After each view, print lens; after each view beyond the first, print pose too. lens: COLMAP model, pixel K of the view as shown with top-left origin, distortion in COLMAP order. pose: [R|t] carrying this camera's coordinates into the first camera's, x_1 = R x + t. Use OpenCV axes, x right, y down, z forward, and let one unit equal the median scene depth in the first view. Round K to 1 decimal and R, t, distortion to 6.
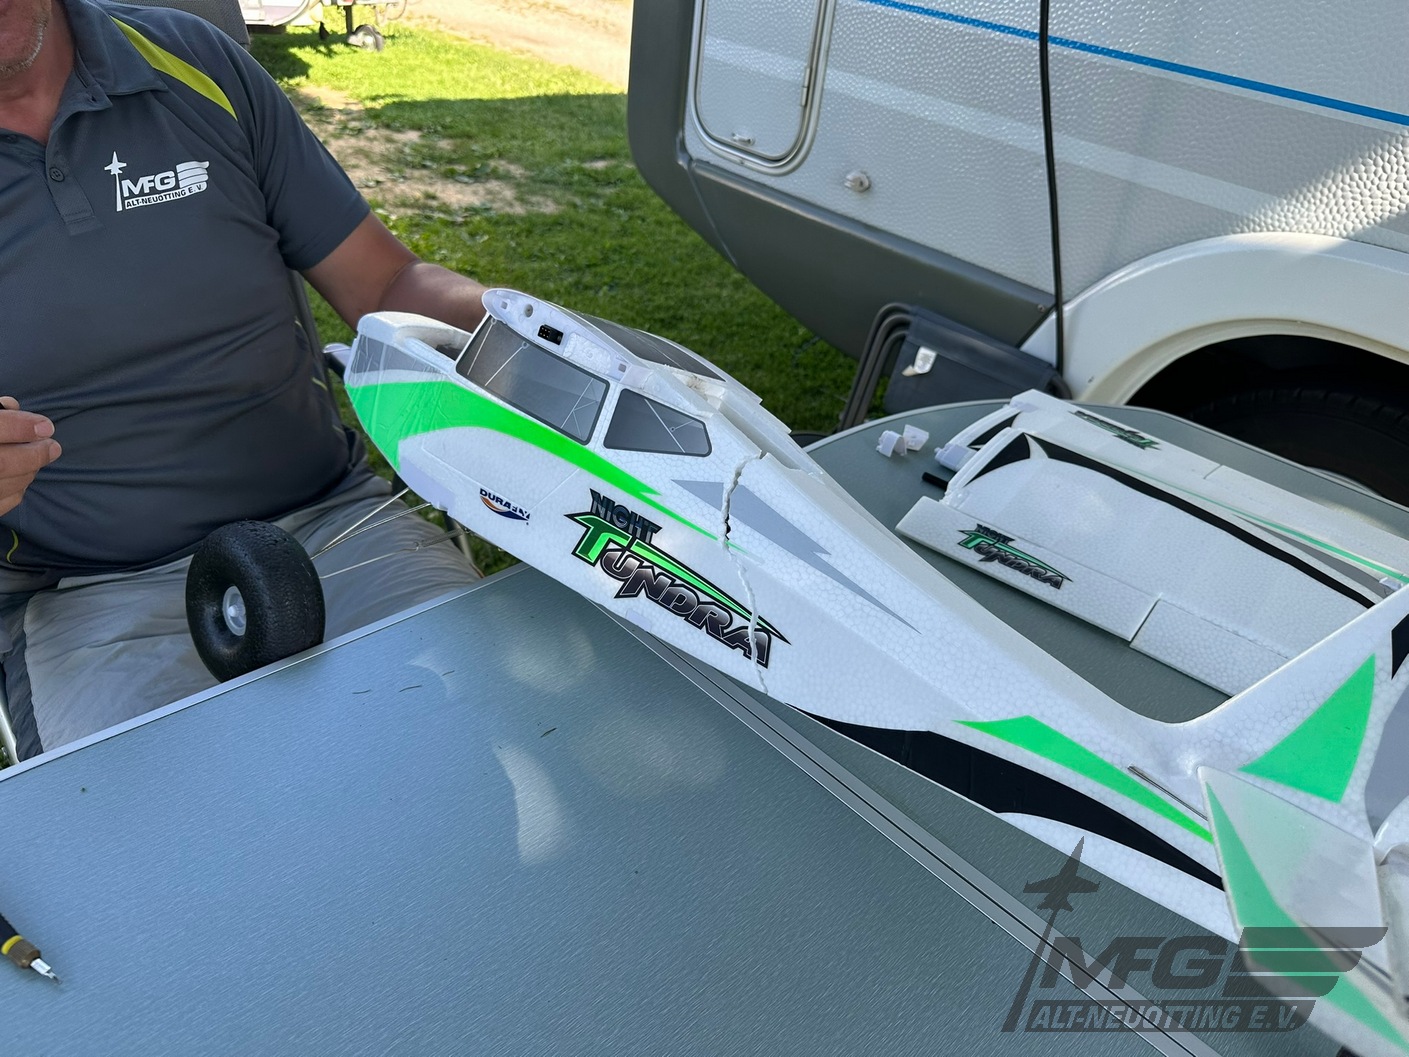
lens RADIAL K [[1156.8, 0, 704.5], [0, 1156.8, 528.5], [0, 0, 1]] dist [0.004312, 0.003859]
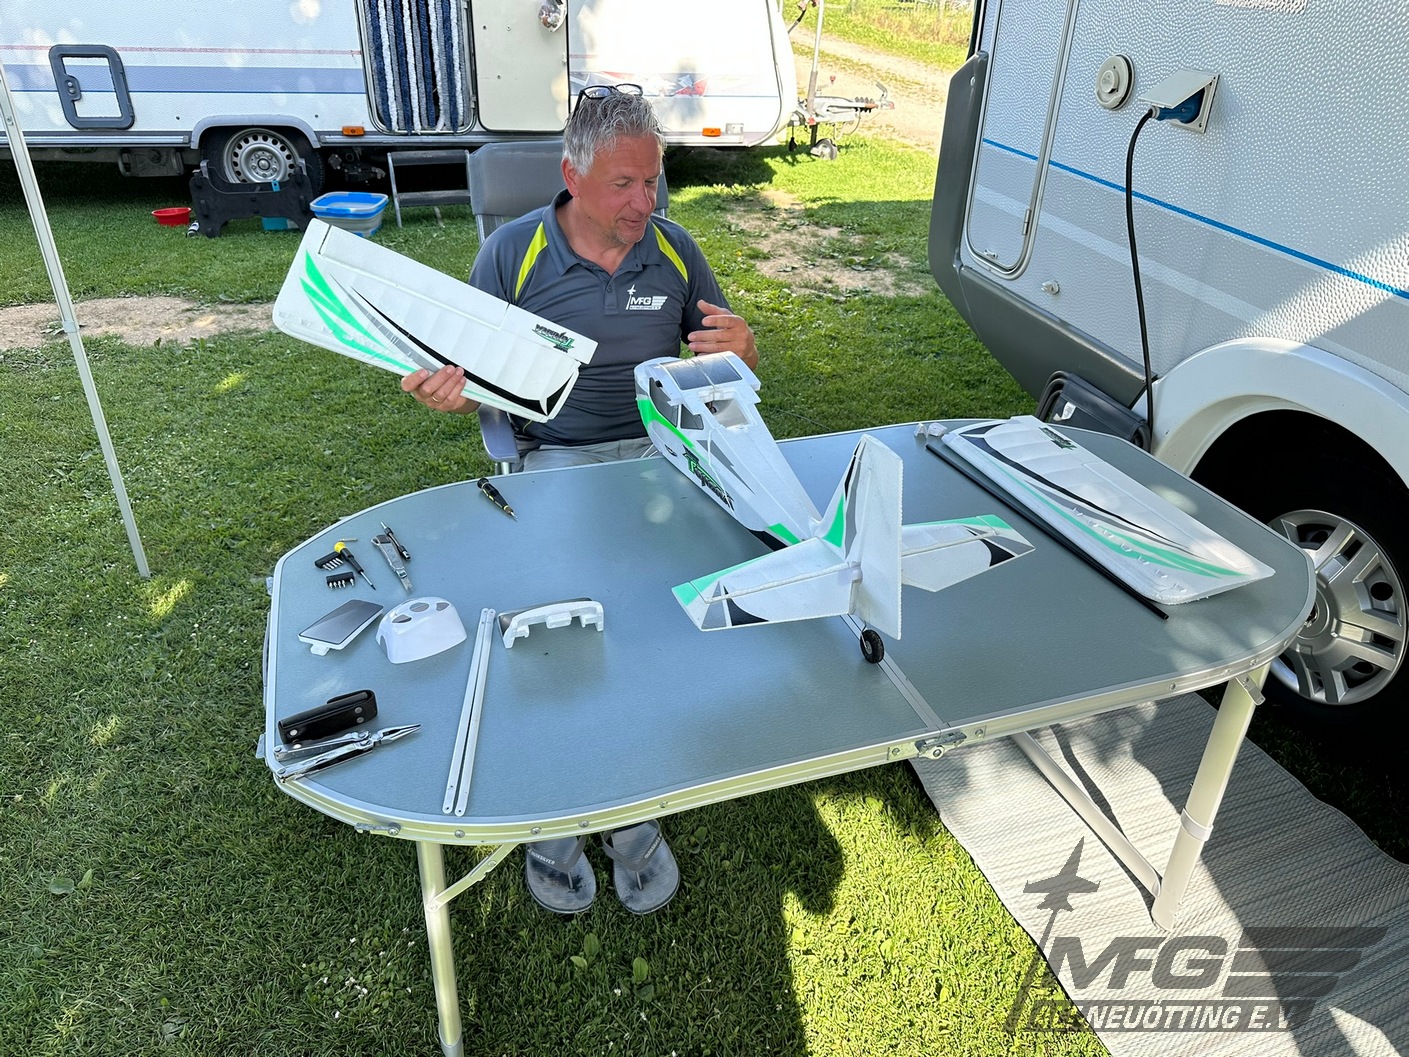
lens RADIAL K [[1021.3, 0, 703.4], [0, 1021.3, 539.2], [0, 0, 1]] dist [0.113891, -0.252416]
pose [[0.924133, 0.132023, -0.358535, 0.085521], [-0.142324, 0.989817, -0.002364, 0.028933], [0.354572, 0.053213, 0.933513, -0.129166]]
